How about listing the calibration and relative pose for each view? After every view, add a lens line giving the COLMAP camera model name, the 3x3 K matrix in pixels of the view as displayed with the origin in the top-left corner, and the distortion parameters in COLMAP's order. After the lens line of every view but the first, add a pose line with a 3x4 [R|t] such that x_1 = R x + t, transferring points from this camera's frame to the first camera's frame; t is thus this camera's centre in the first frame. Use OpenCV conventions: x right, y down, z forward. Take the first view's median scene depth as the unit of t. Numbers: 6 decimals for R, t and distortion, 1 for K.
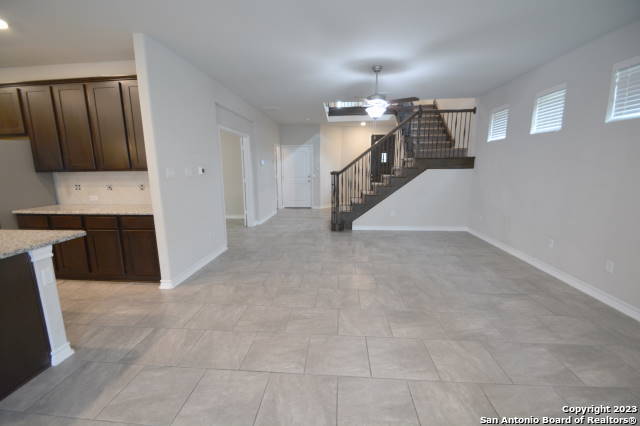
lens RADIAL K [[282.2, 0, 319.0], [0, 282.2, 218.2], [0, 0, 1]] dist [0.000168, -0.009519]
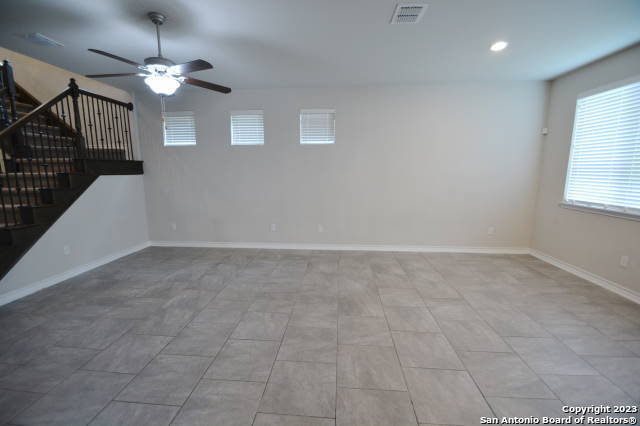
lens RADIAL K [[282.2, 0, 309.8], [0, 282.2, 217.6], [0, 0, 1]] dist [0.000168, -0.009519]
pose [[0.004577, -0.154331, 0.988009, -0.524179], [0.183084, 0.971448, 0.150896, -0.131011], [-0.983087, 0.180198, 0.032702, 0.766929]]
